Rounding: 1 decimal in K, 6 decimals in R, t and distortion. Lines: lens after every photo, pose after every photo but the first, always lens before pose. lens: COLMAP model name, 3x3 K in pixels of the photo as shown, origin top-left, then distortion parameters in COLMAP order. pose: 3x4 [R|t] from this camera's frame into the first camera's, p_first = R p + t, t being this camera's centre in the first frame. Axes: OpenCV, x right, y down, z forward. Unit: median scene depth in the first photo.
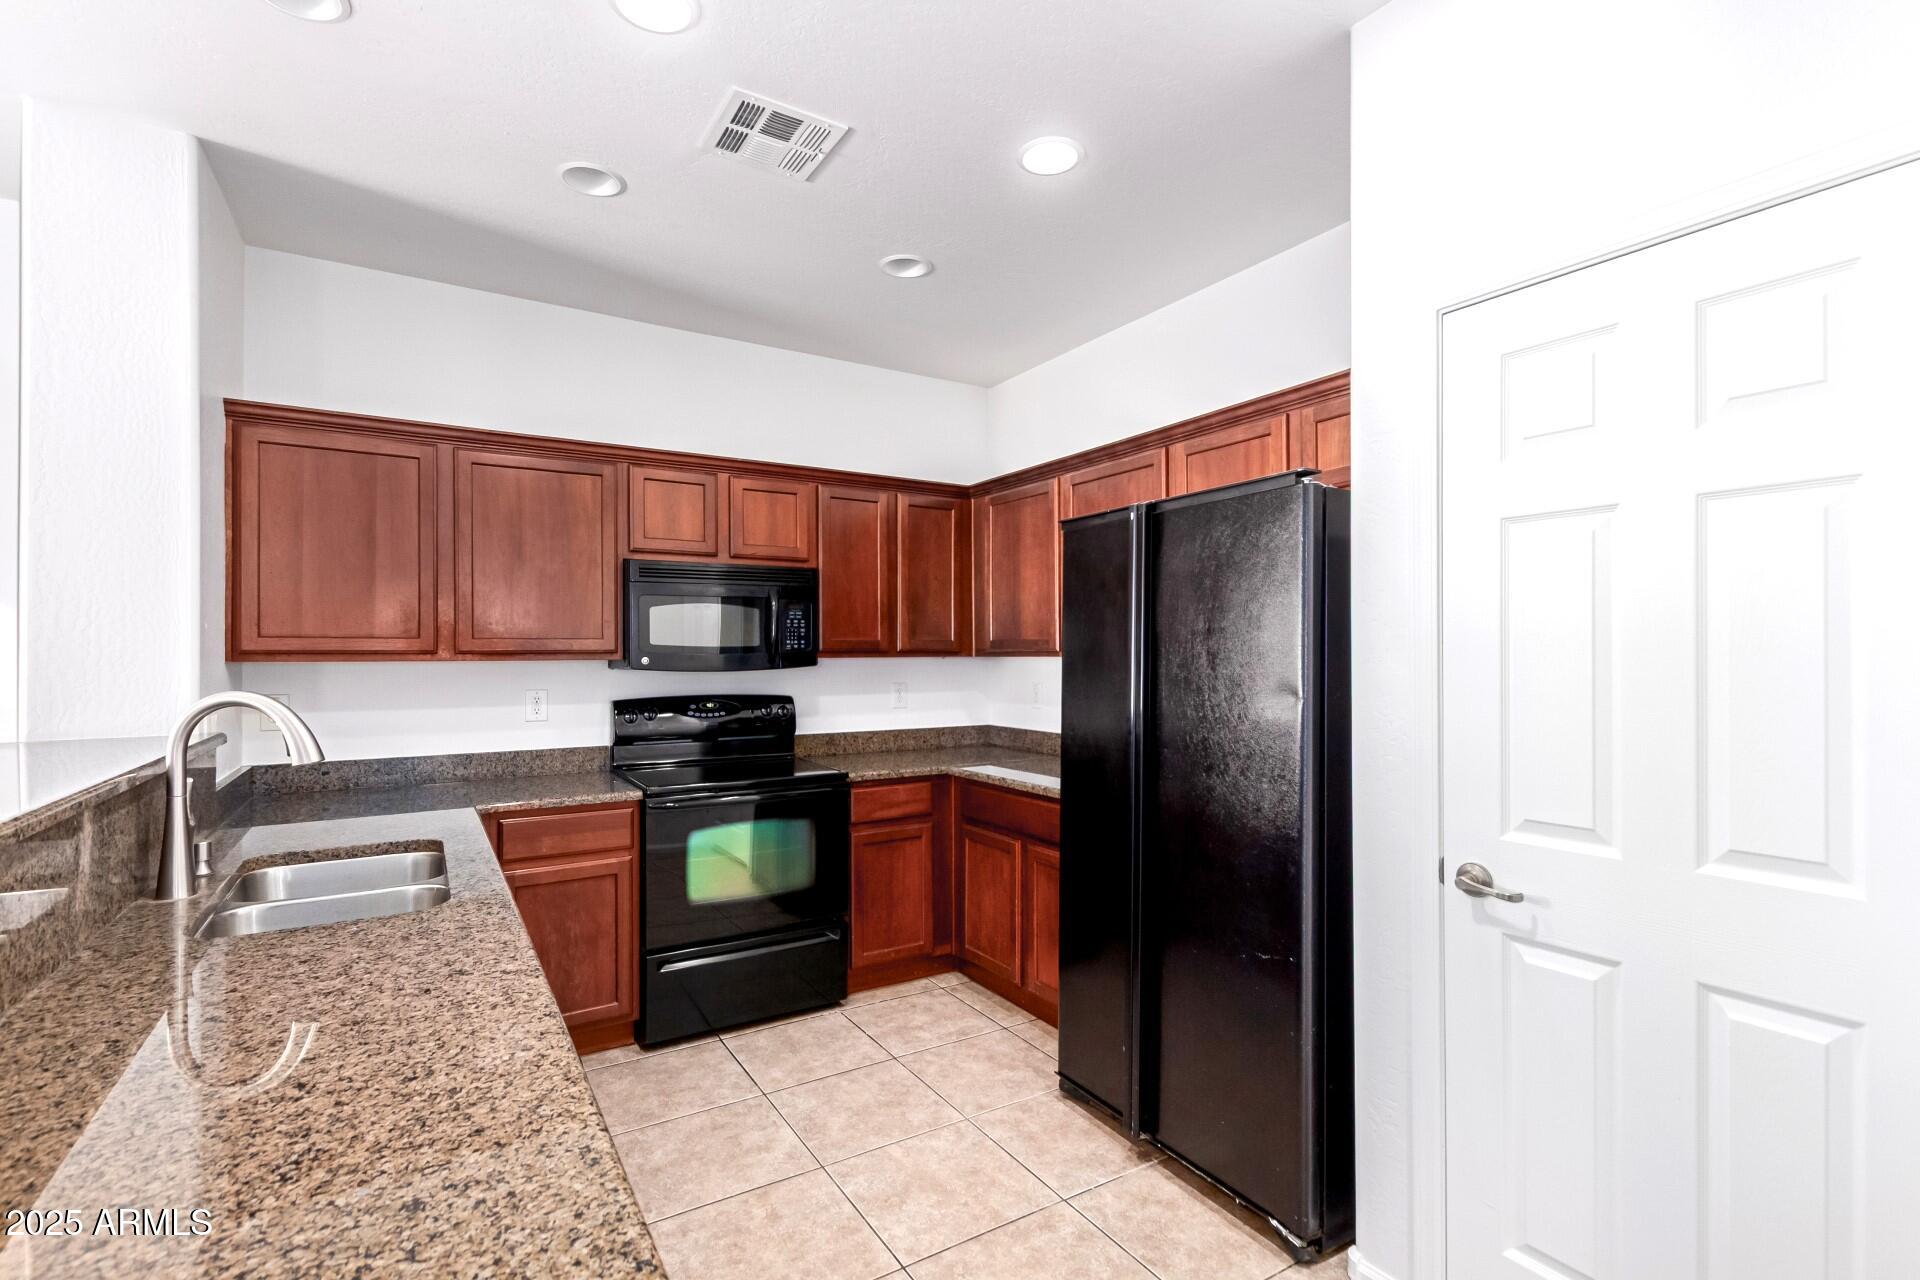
lens RADIAL K [[884.5, 0, 951.9], [0, 884.5, 662.5], [0, 0, 1]] dist [0.009459, -0.004790]
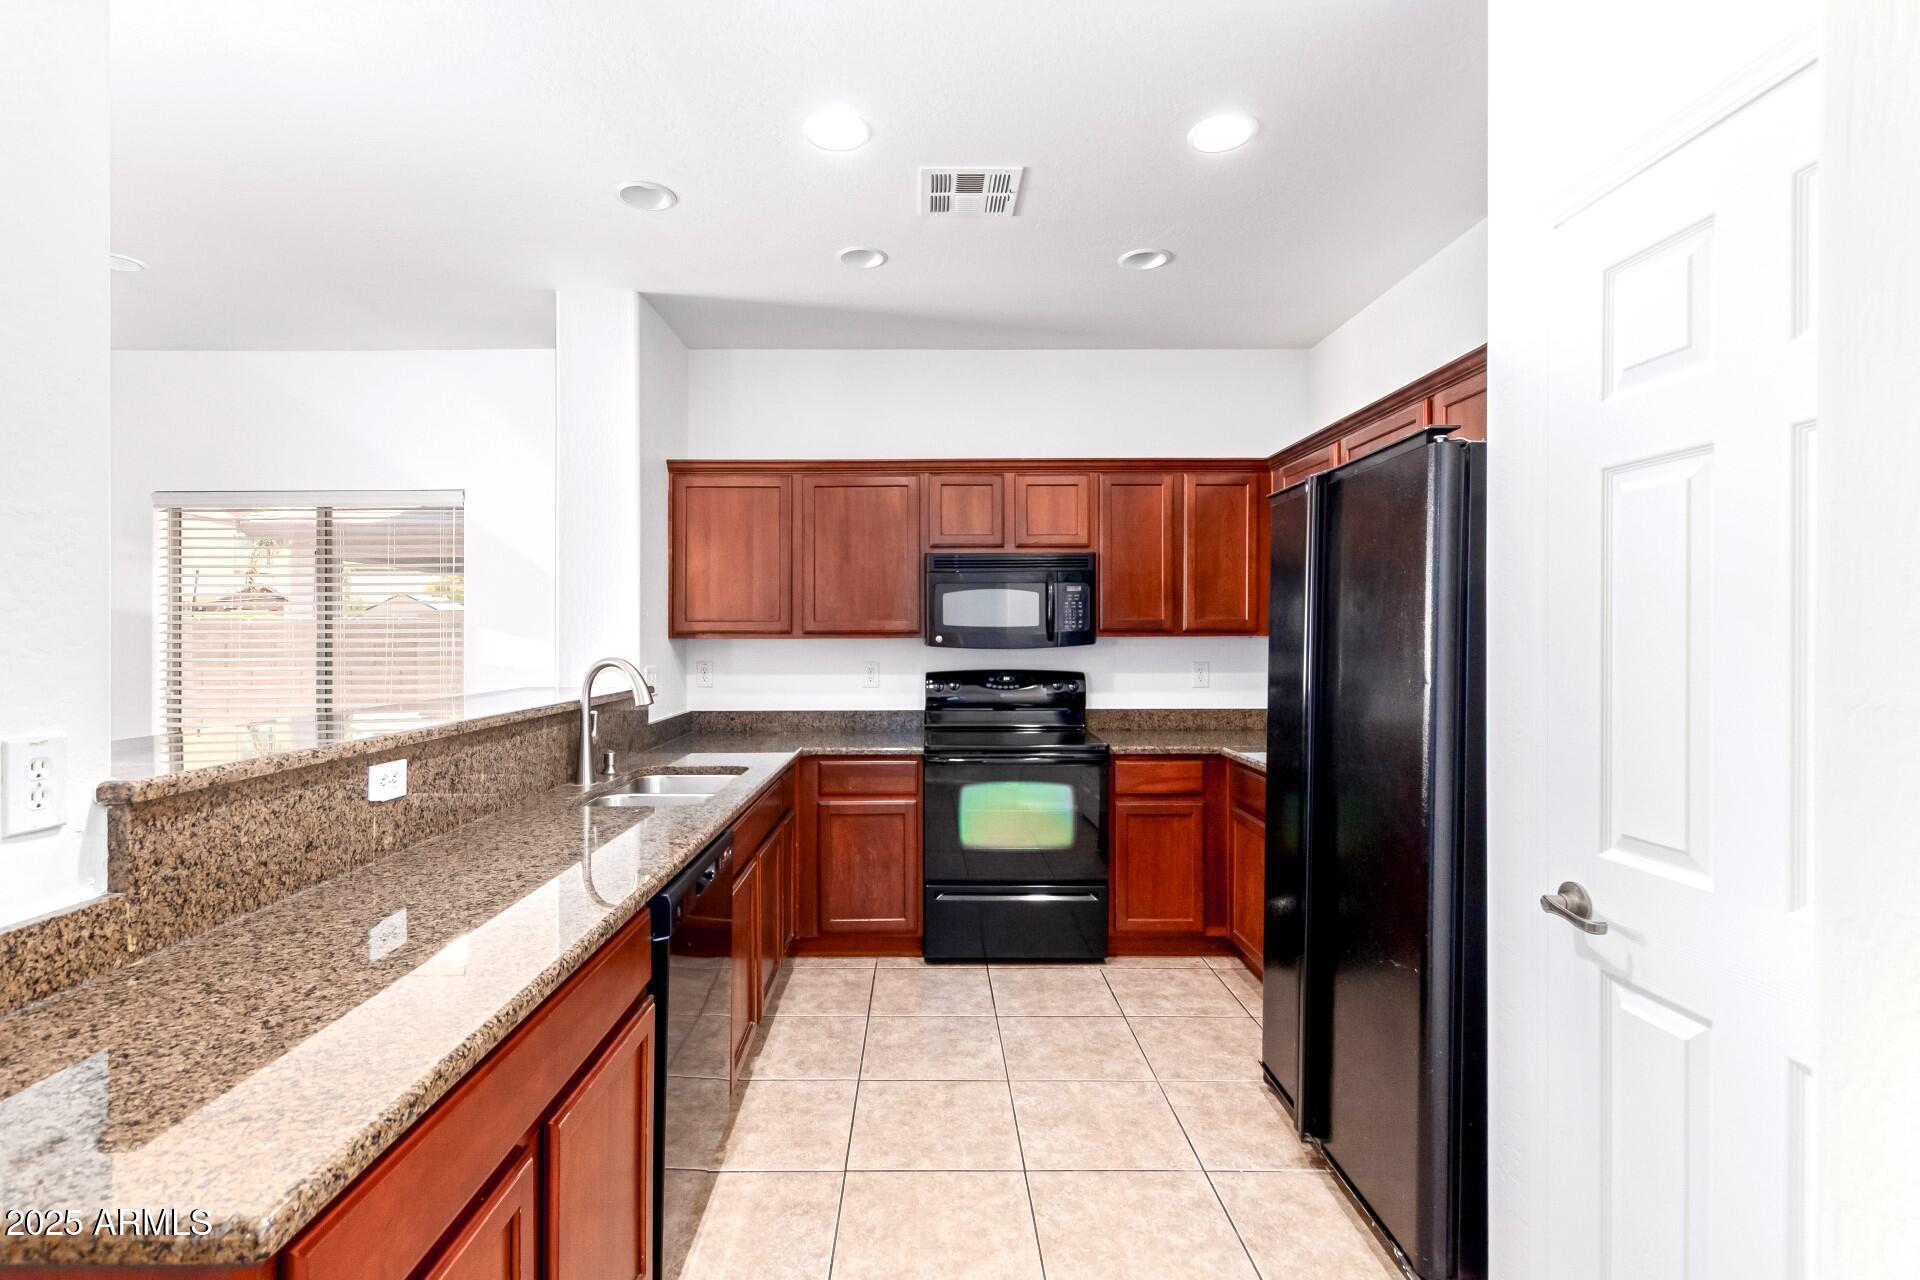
lens RADIAL K [[884.5, 0, 912.5], [0, 884.5, 648.8], [0, 0, 1]] dist [0.009459, -0.004790]
pose [[0.846275, 0.009031, -0.532670, 0.277301], [-0.004797, 0.999945, 0.009331, 0.000033], [0.532725, -0.005341, 0.846272, -0.025434]]
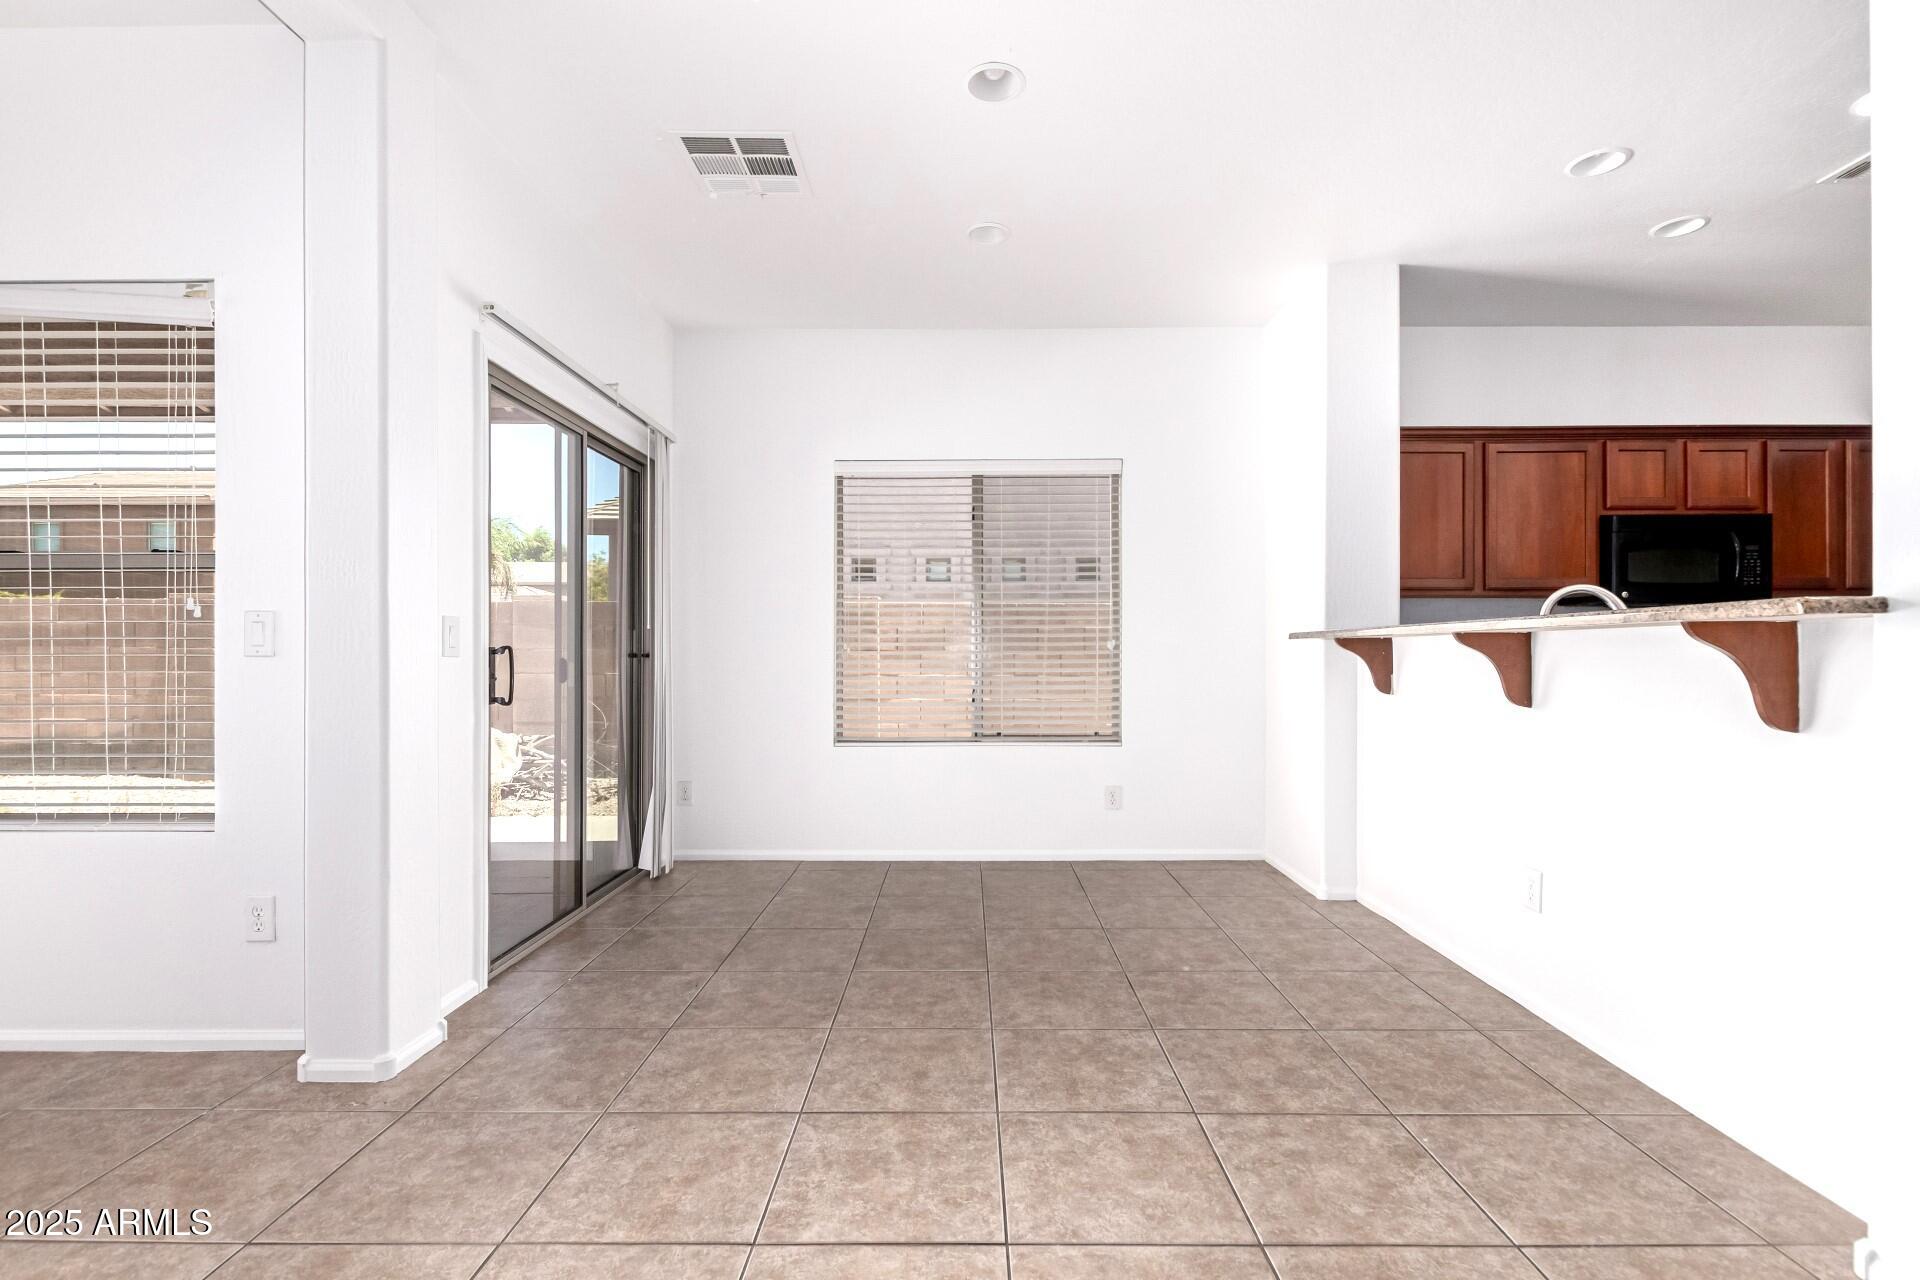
lens RADIAL K [[884.5, 0, 951.8], [0, 884.5, 647.9], [0, 0, 1]] dist [0.009459, -0.004790]
pose [[0.850816, 0.000126, -0.525463, -0.537530], [-0.004257, 0.999969, -0.006652, 0.093248], [0.525446, 0.007897, 0.850790, -0.620915]]
